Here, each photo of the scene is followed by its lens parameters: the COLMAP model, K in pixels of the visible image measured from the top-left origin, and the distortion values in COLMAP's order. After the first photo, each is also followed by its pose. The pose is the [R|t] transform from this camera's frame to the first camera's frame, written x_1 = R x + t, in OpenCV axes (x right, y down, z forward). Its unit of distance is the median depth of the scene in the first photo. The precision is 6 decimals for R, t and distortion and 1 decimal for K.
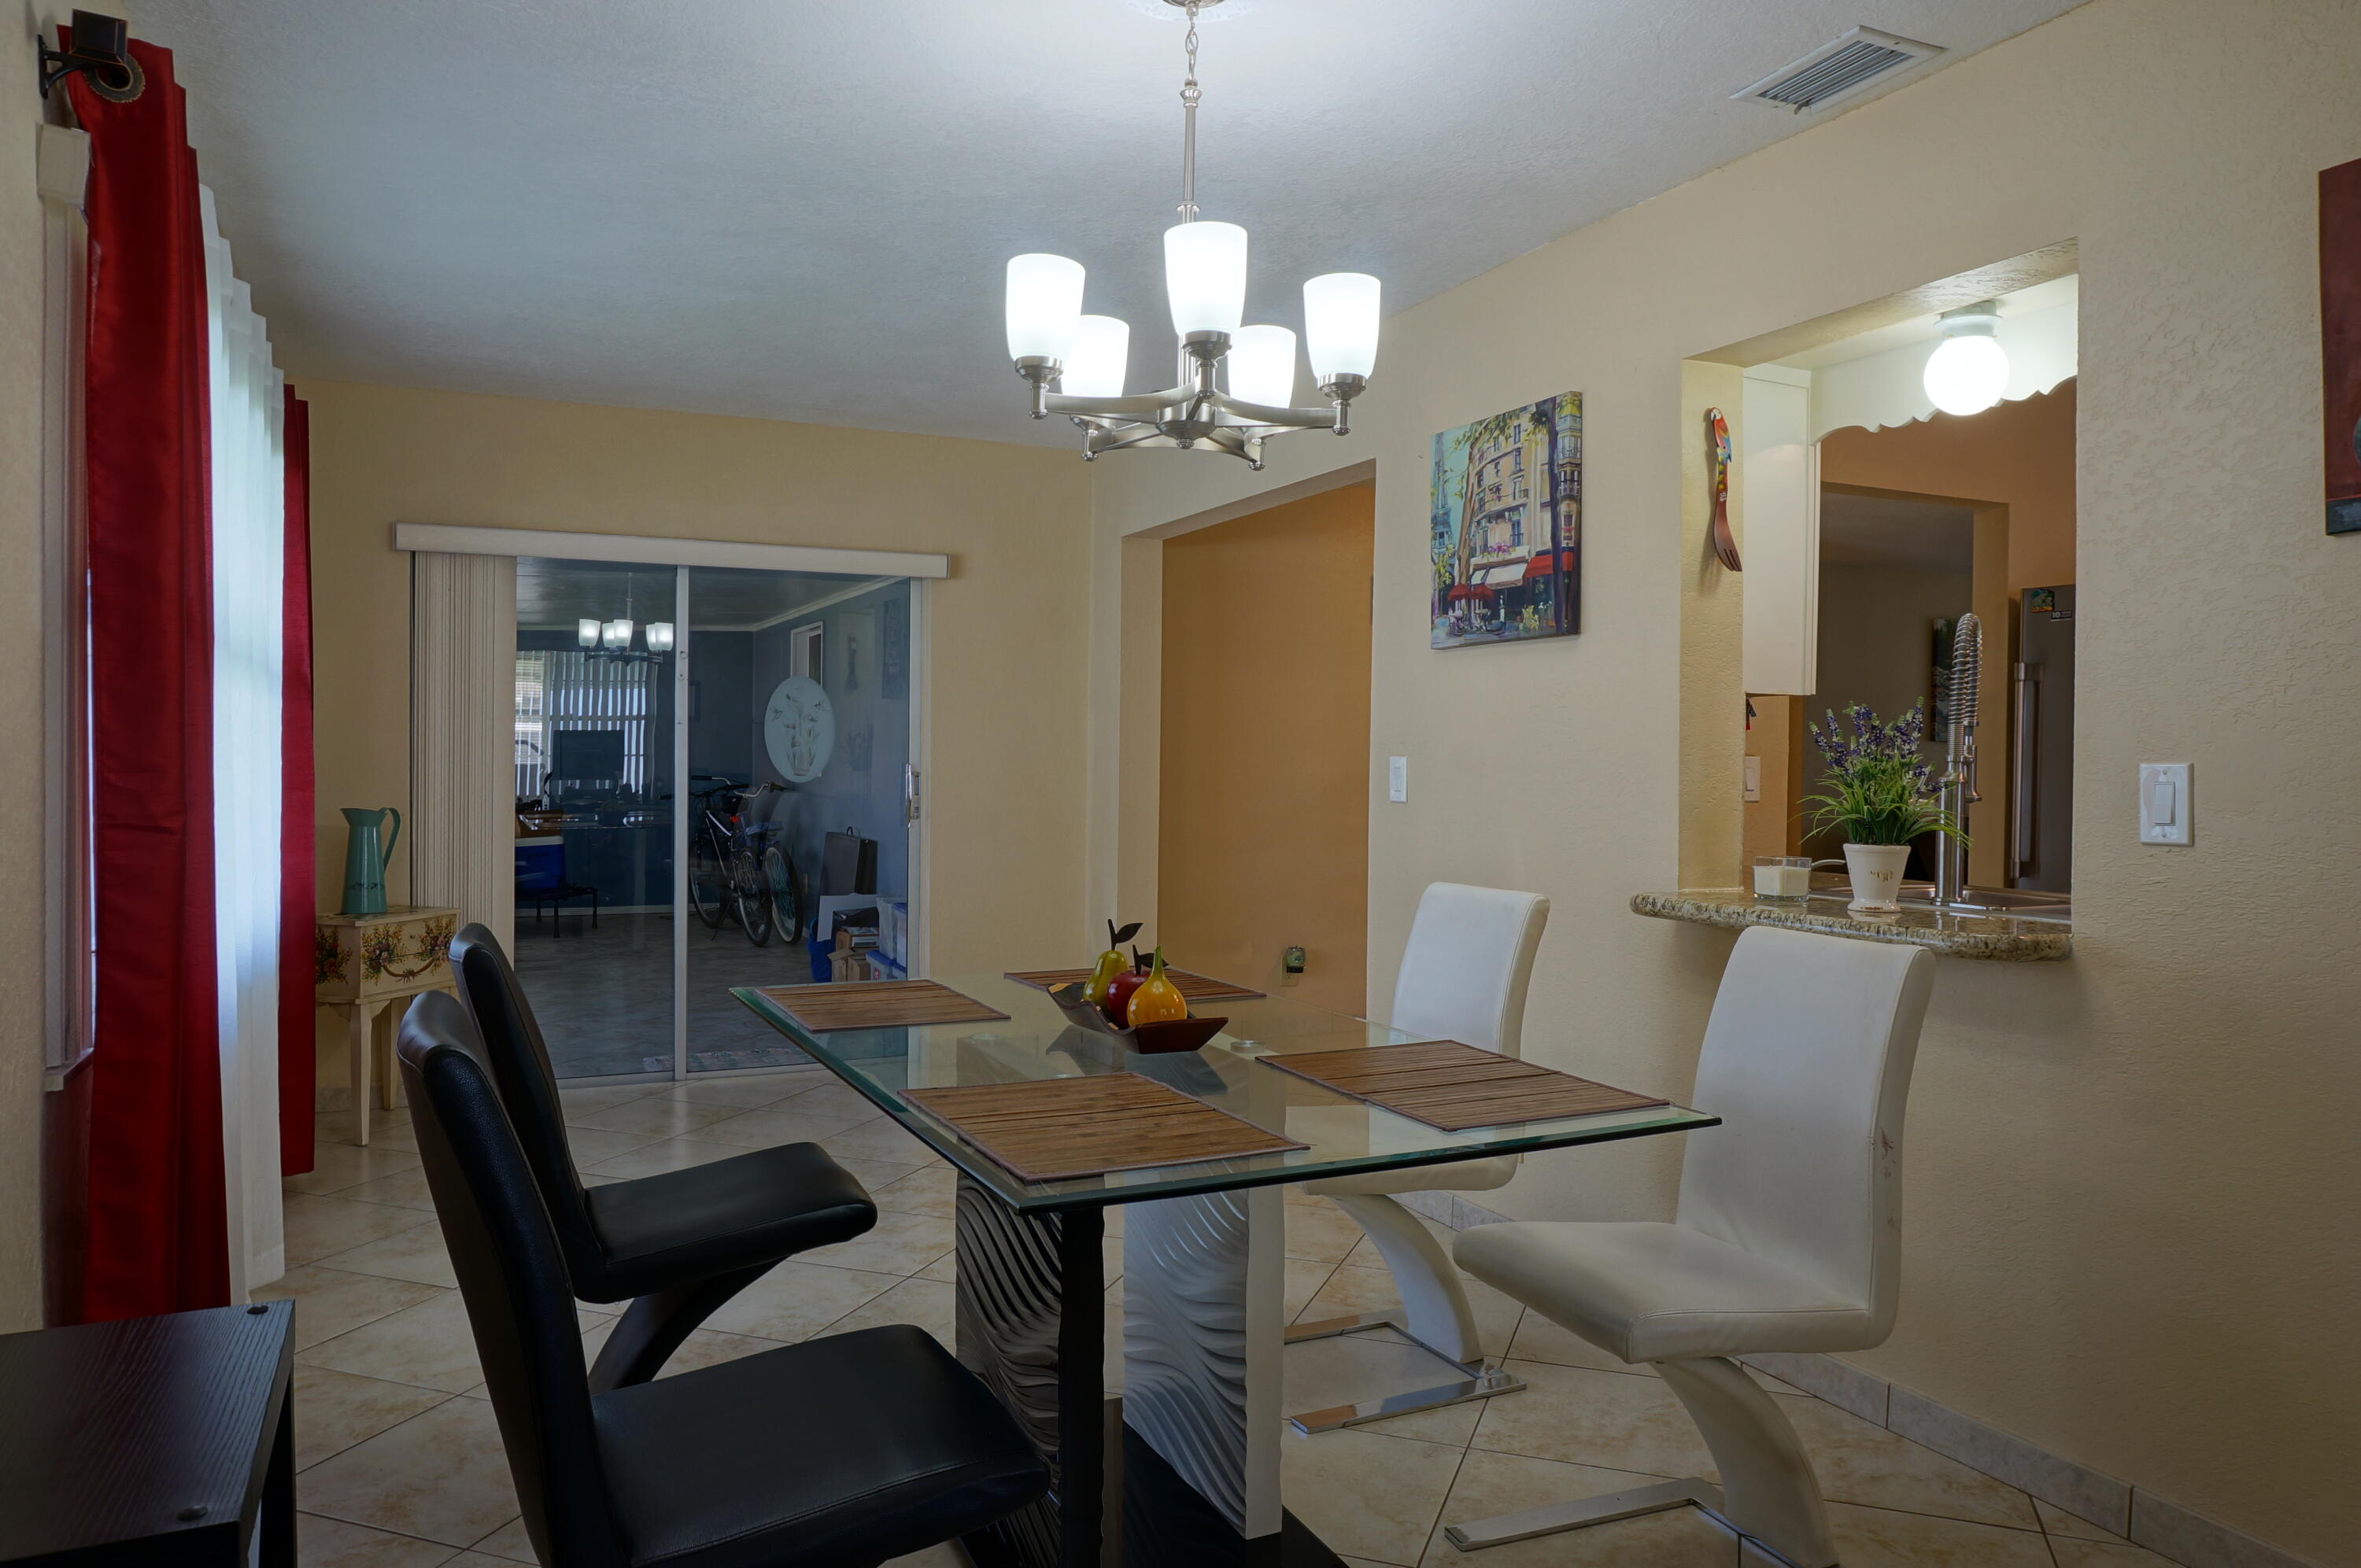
lens RADIAL K [[1599.7, 0, 1175.9], [0, 1599.7, 779.3], [0, 0, 1]] dist [-0.040302, 0.031496]
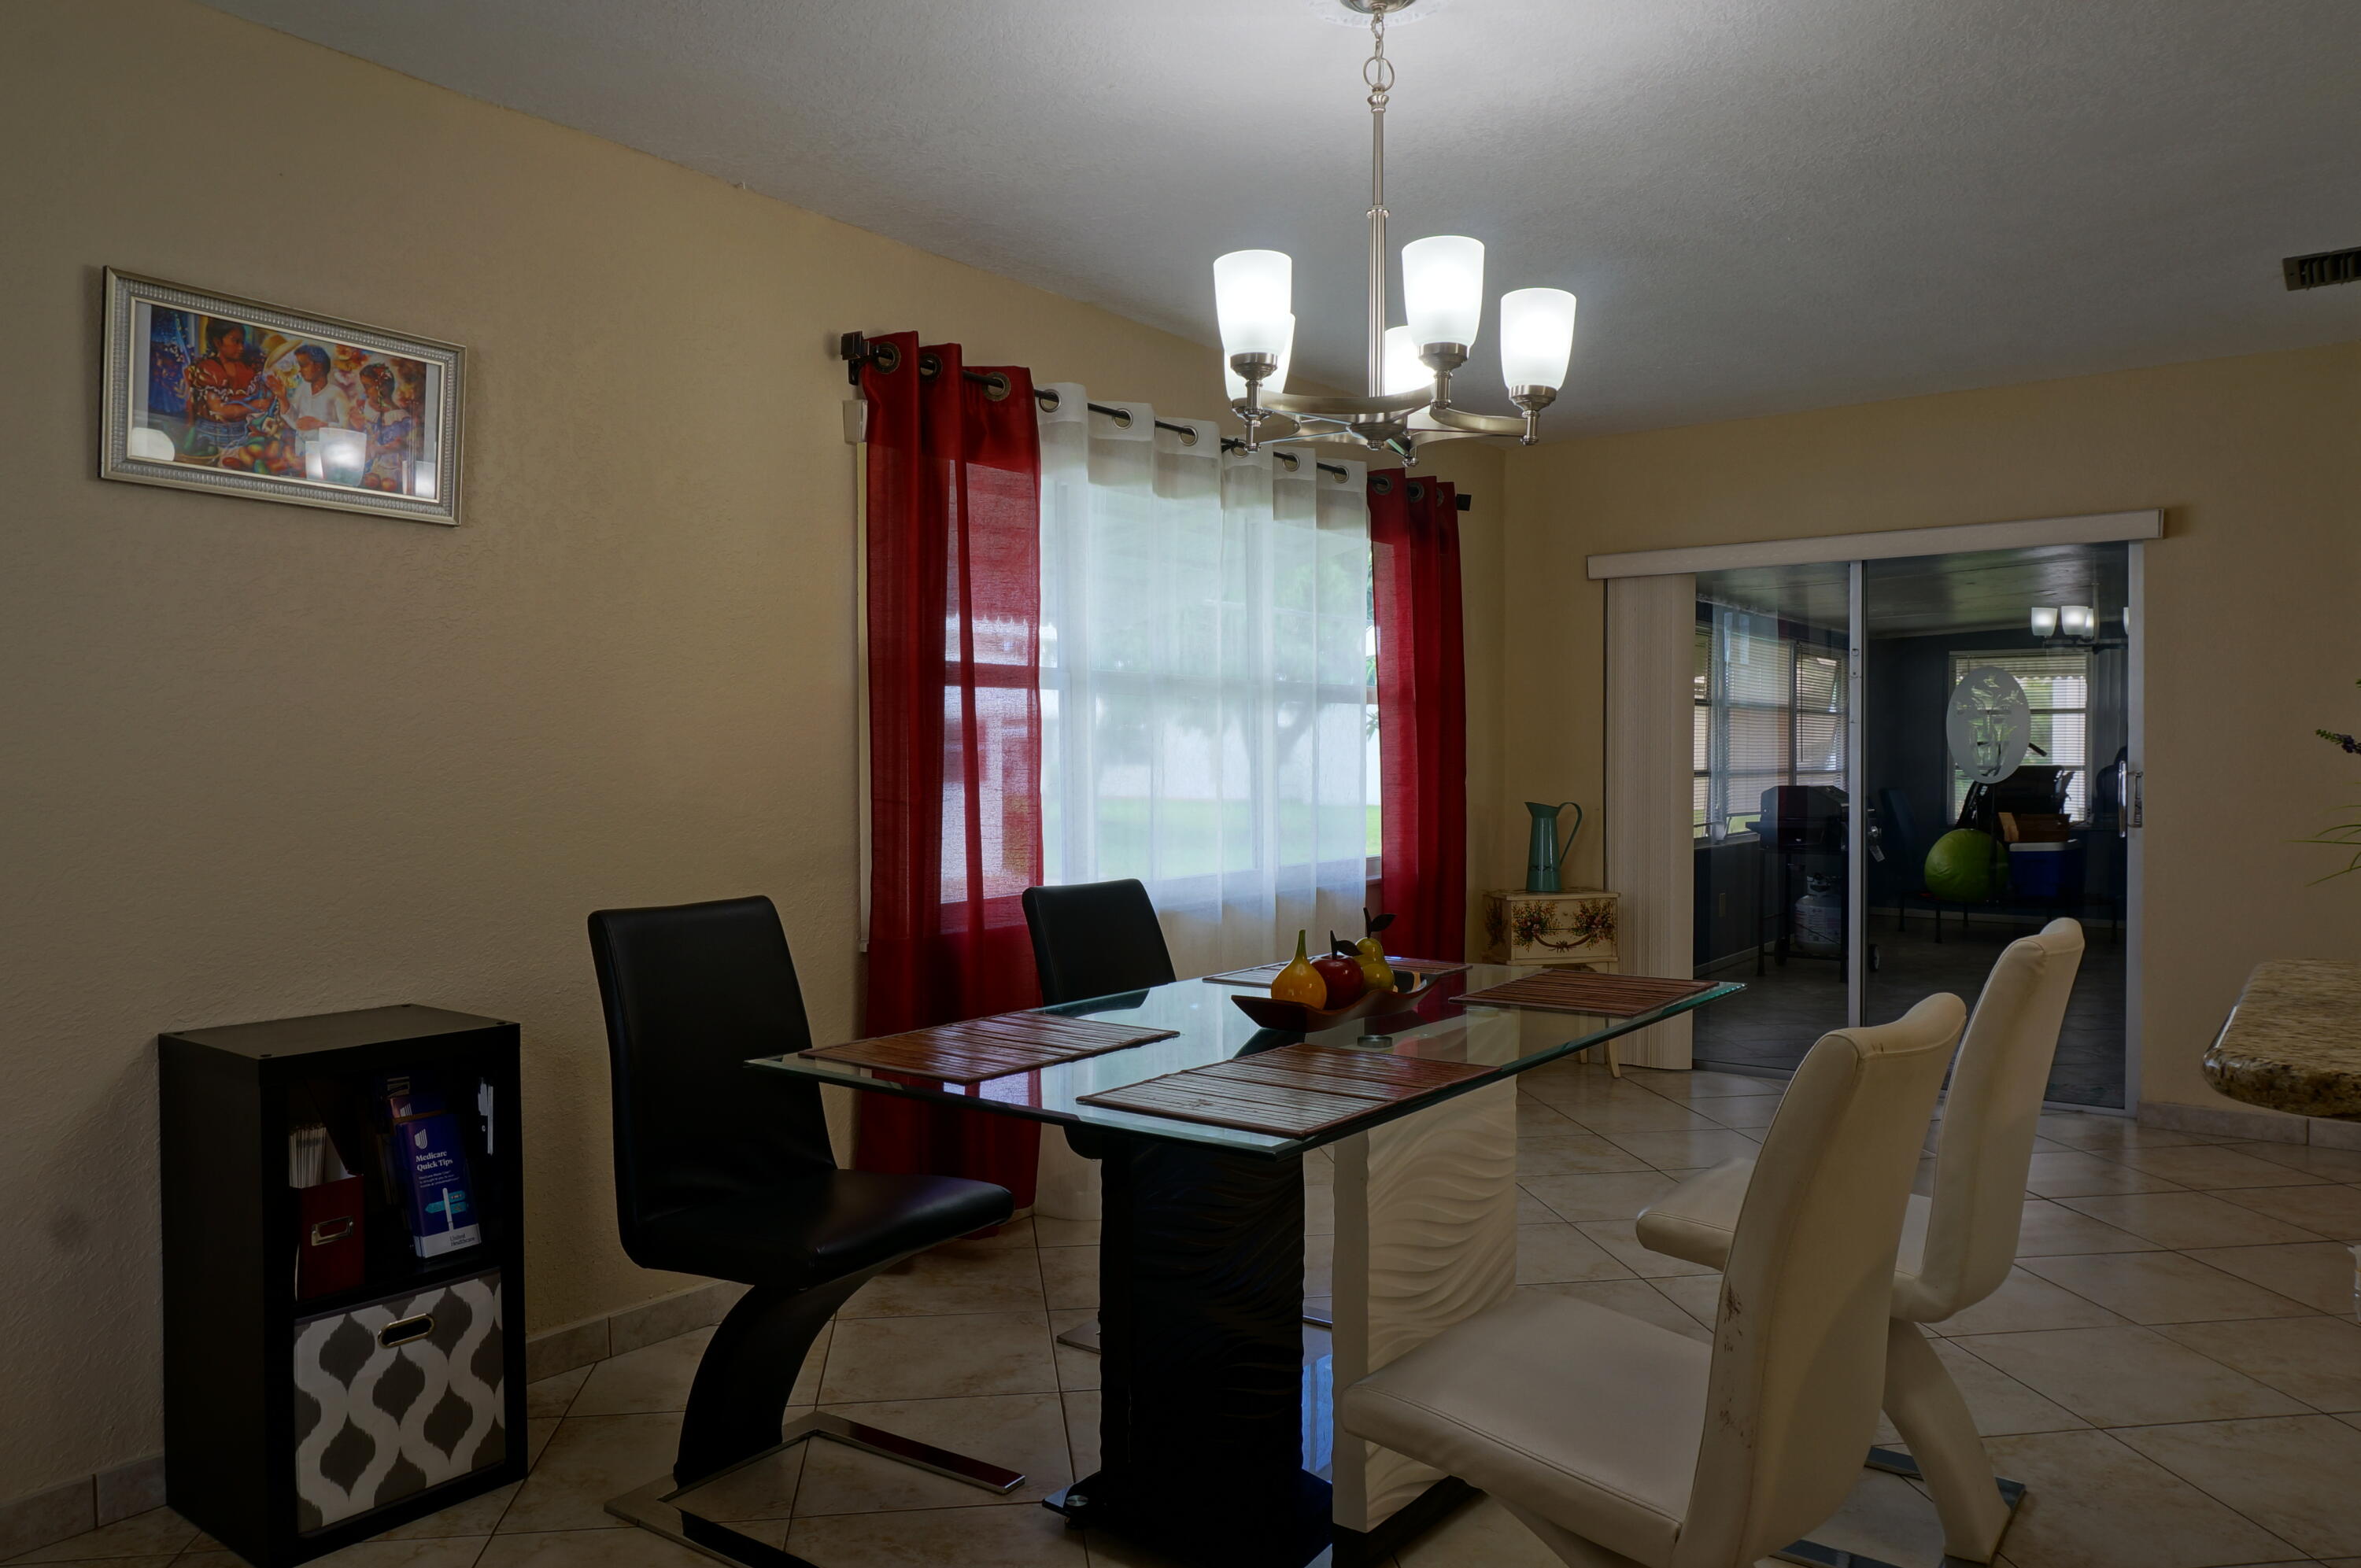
lens RADIAL K [[1599.7, 0, 1182.7], [0, 1599.7, 791.9], [0, 0, 1]] dist [-0.040302, 0.031496]
pose [[0.469087, 0.010477, -0.883090, 0.387891], [-0.003803, 0.999944, 0.009844, -0.000290], [0.883144, -0.001259, 0.469100, 0.191465]]
